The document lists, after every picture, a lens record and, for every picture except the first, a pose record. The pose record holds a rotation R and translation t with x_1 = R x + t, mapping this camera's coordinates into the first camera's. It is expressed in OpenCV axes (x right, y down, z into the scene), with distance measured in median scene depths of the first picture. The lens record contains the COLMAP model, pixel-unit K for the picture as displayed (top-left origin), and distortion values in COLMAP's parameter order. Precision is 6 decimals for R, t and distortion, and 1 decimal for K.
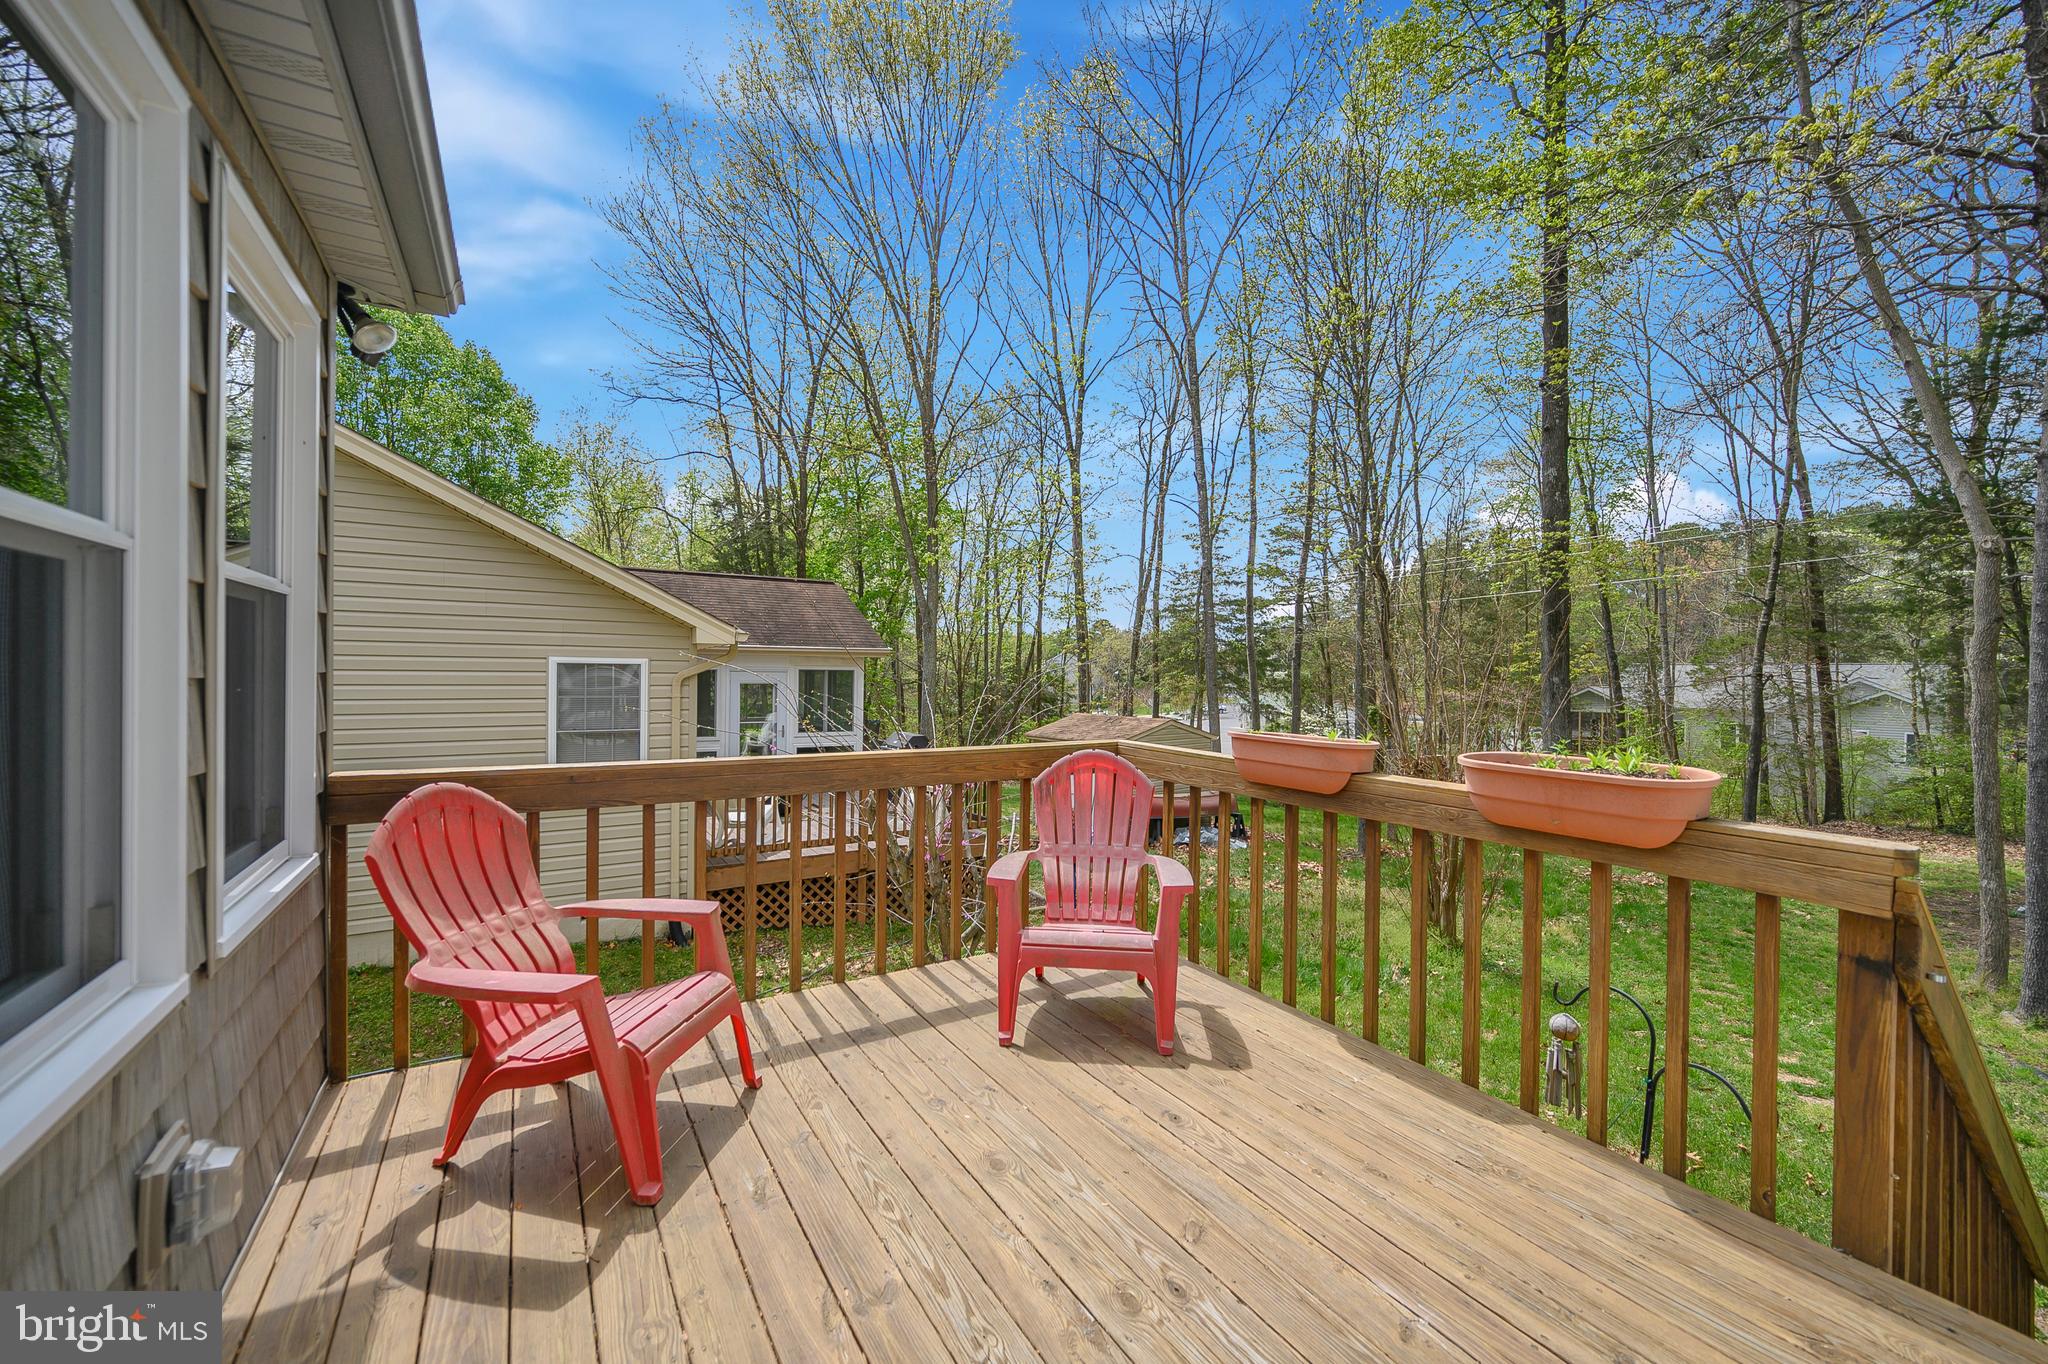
lens RADIAL K [[829.5, 0, 1015.2], [0, 829.5, 680.2], [0, 0, 1]] dist [-0.004041, -0.000483]
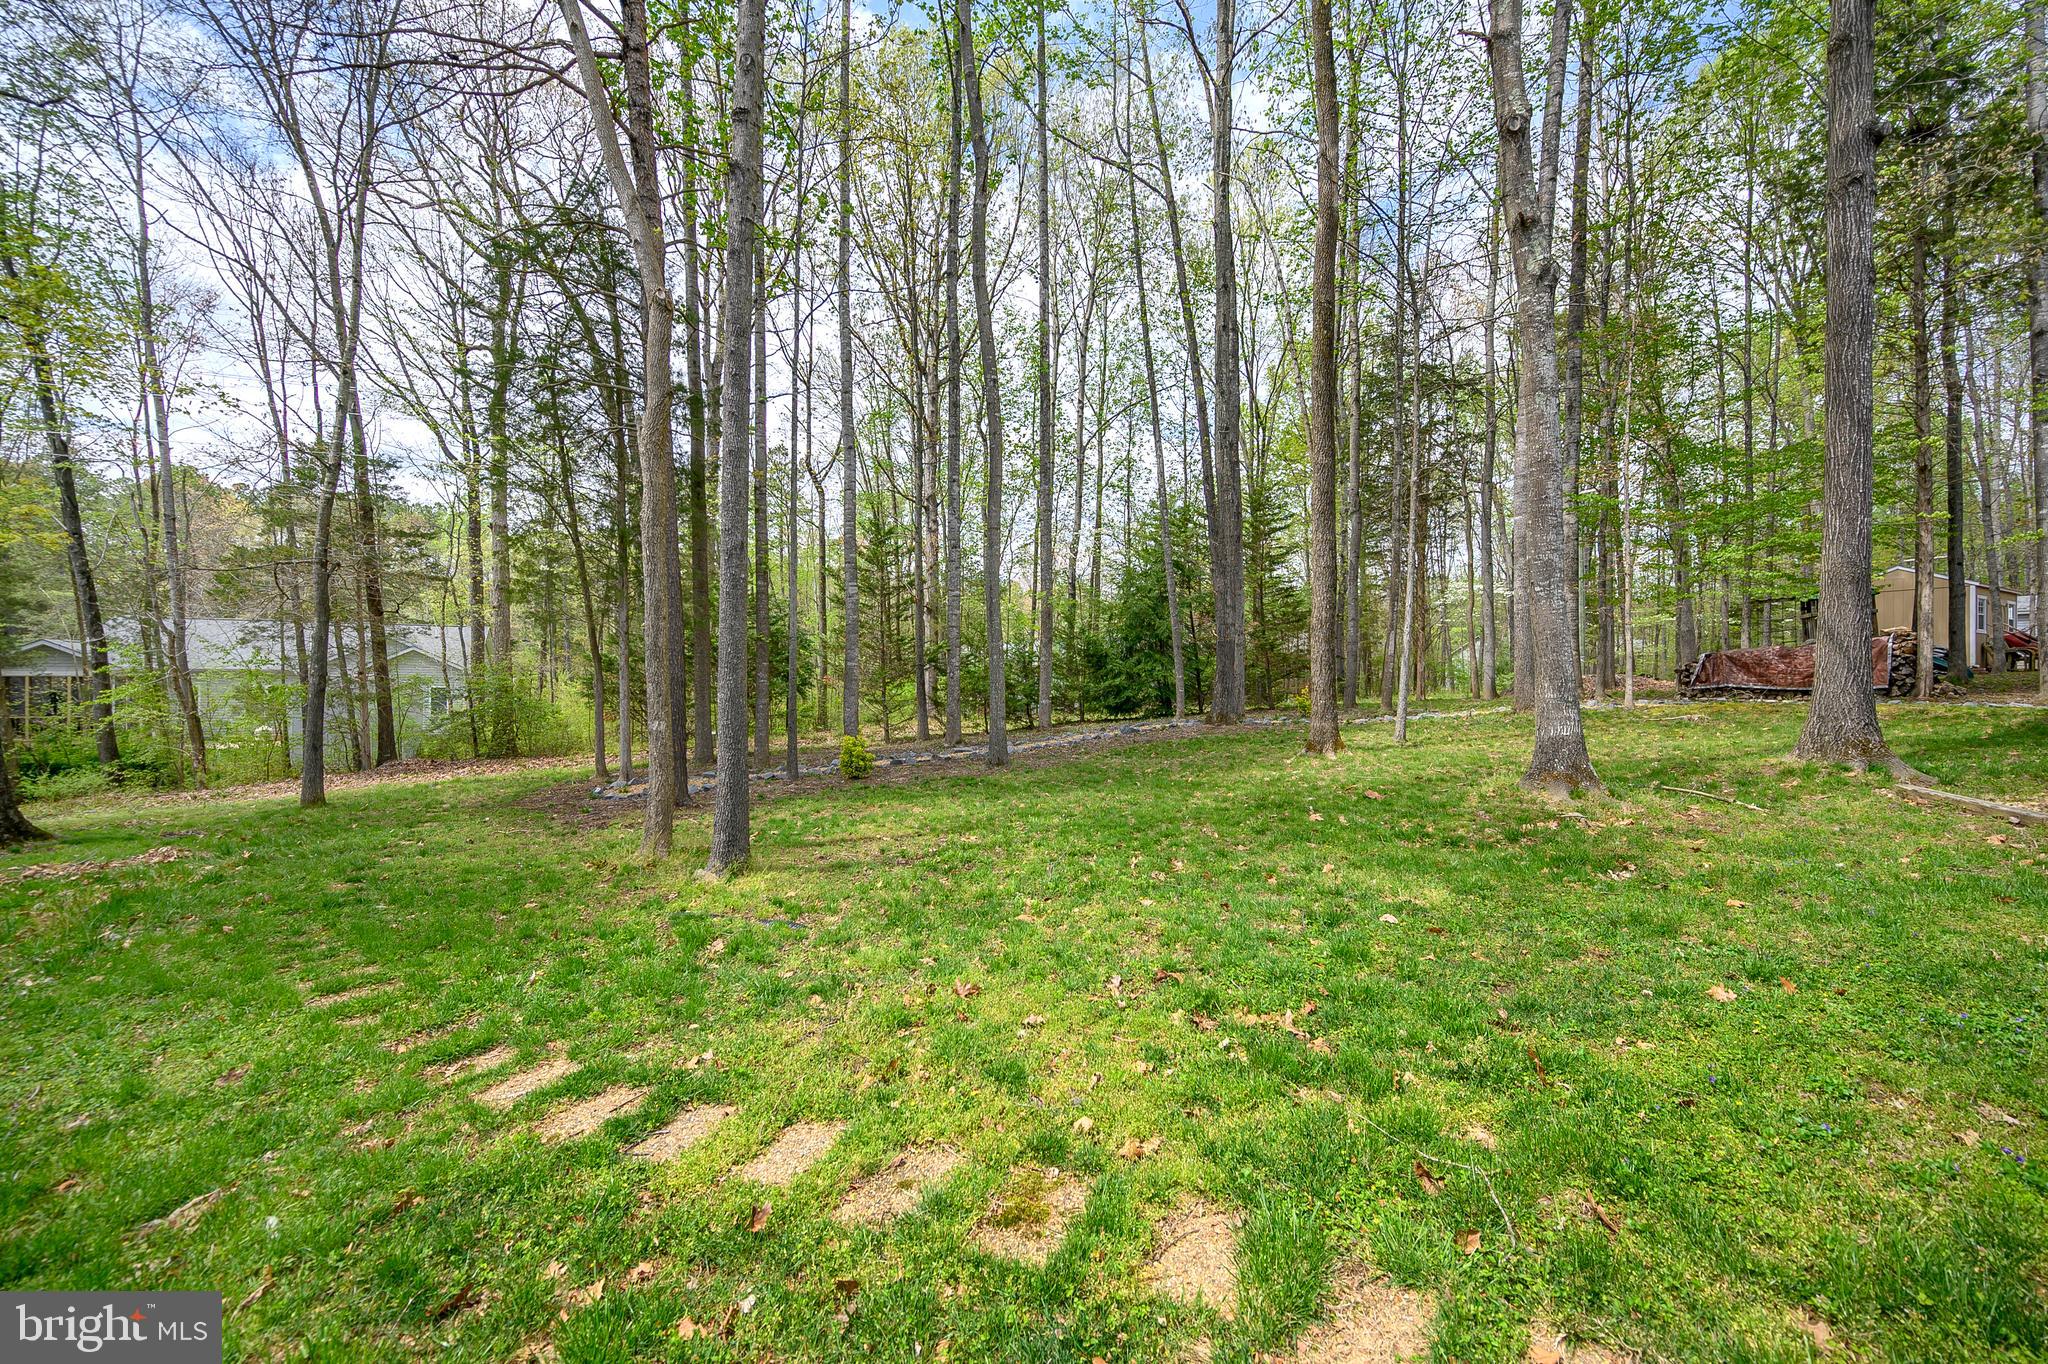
lens RADIAL K [[829.5, 0, 1019.8], [0, 829.5, 682.1], [0, 0, 1]] dist [-0.004041, -0.000483]
pose [[0.098388, -0.011836, 0.995078, 0.087321], [0.007390, 0.999910, 0.011163, 0.041422], [-0.995121, 0.006255, 0.098467, 0.120421]]
